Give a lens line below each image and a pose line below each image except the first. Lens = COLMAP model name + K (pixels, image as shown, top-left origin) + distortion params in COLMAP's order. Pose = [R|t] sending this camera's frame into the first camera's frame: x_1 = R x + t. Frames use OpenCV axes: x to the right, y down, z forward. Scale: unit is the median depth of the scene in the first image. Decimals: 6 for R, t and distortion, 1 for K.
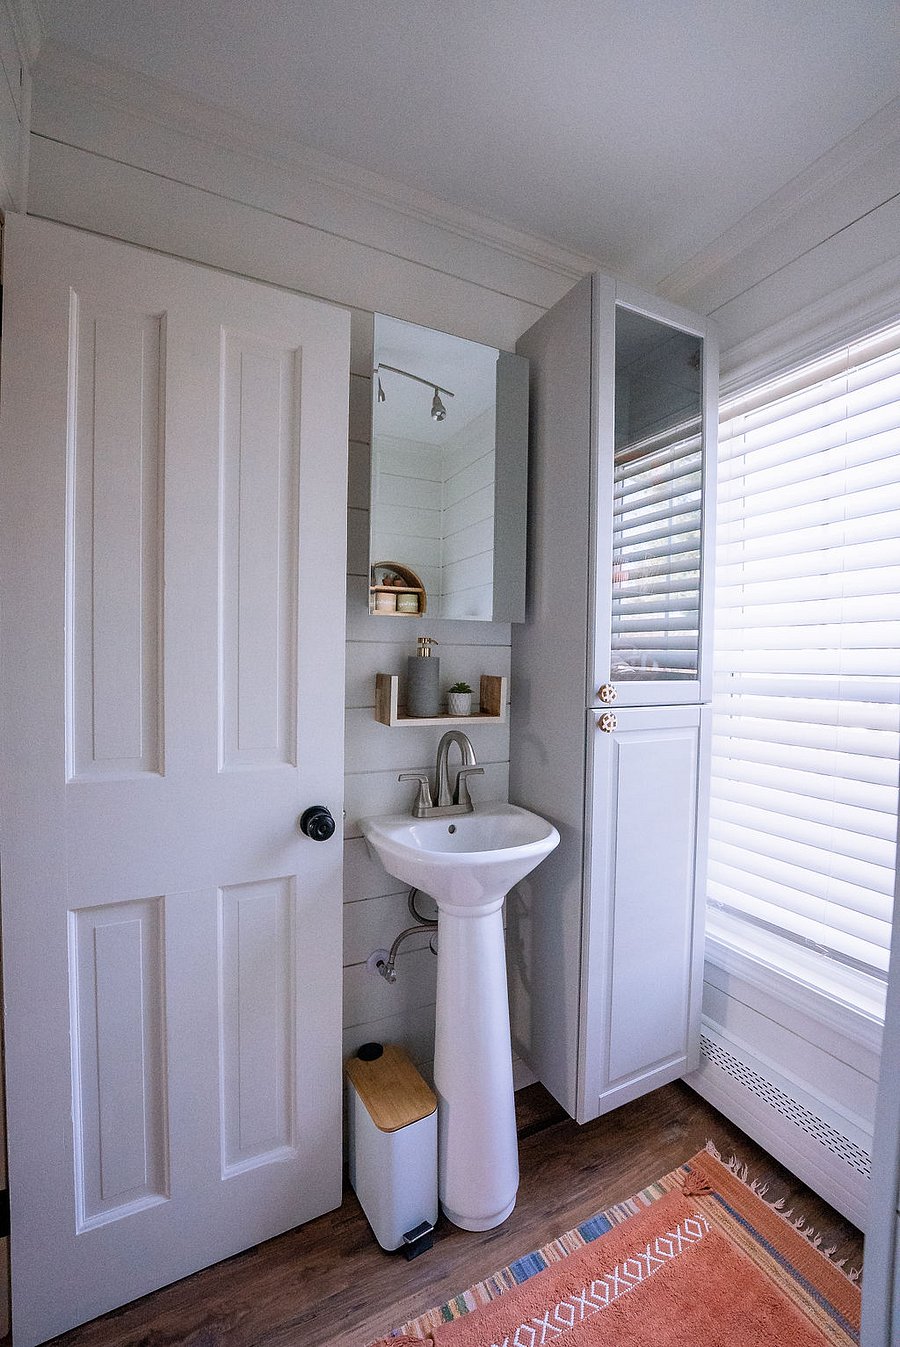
lens RADIAL K [[562.0, 0, 452.9], [0, 562.0, 676.4], [0, 0, 1]] dist [-0.000986, 0.000163]
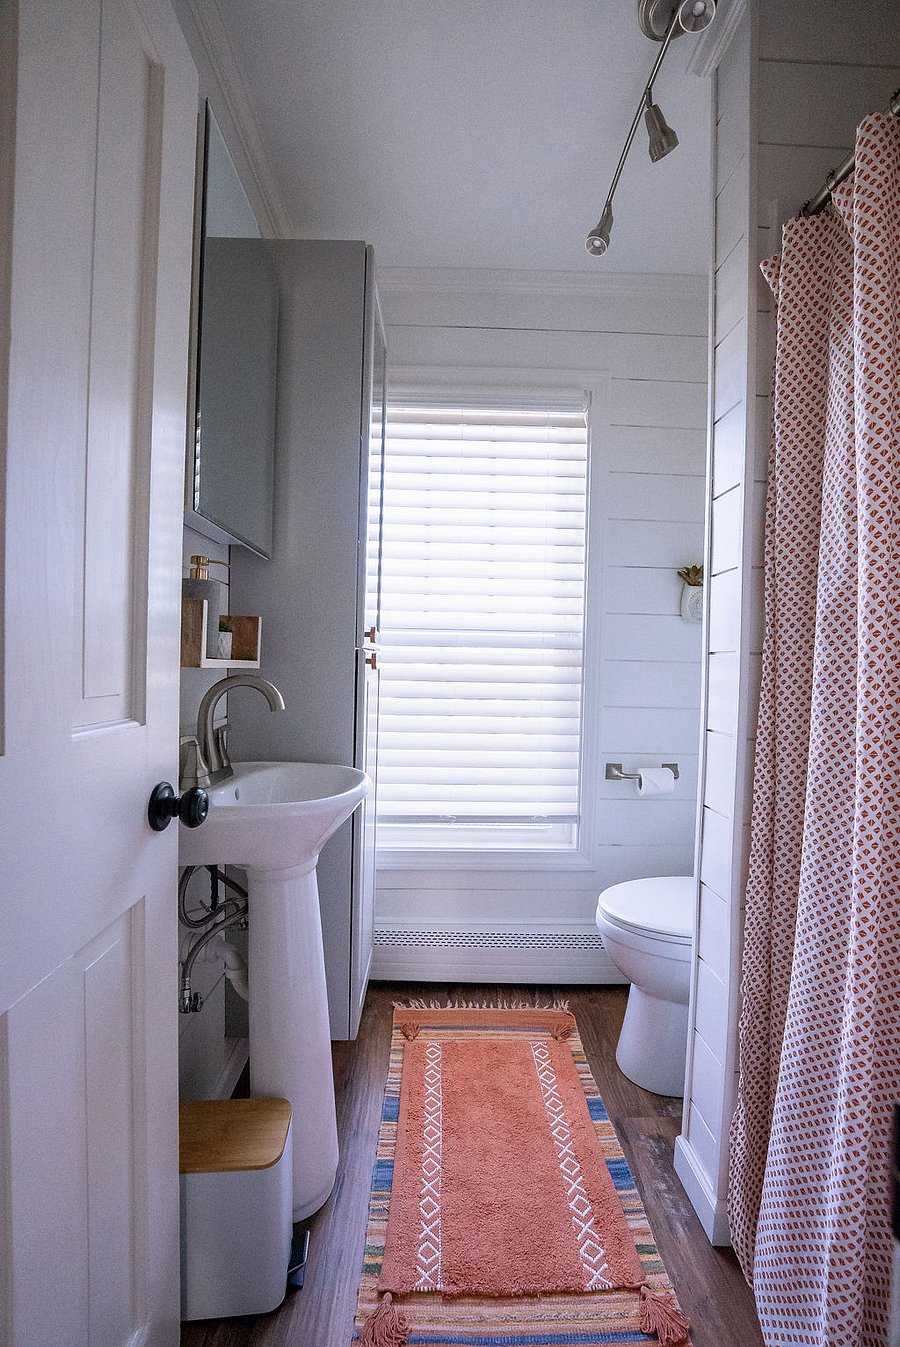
lens RADIAL K [[562.0, 0, 453.8], [0, 562.0, 670.7], [0, 0, 1]] dist [-0.000986, 0.000163]
pose [[0.423737, -0.013285, 0.905688, -0.670227], [0.006540, 0.999911, 0.011608, 0.089327], [-0.905761, 0.001004, 0.423787, 0.390930]]
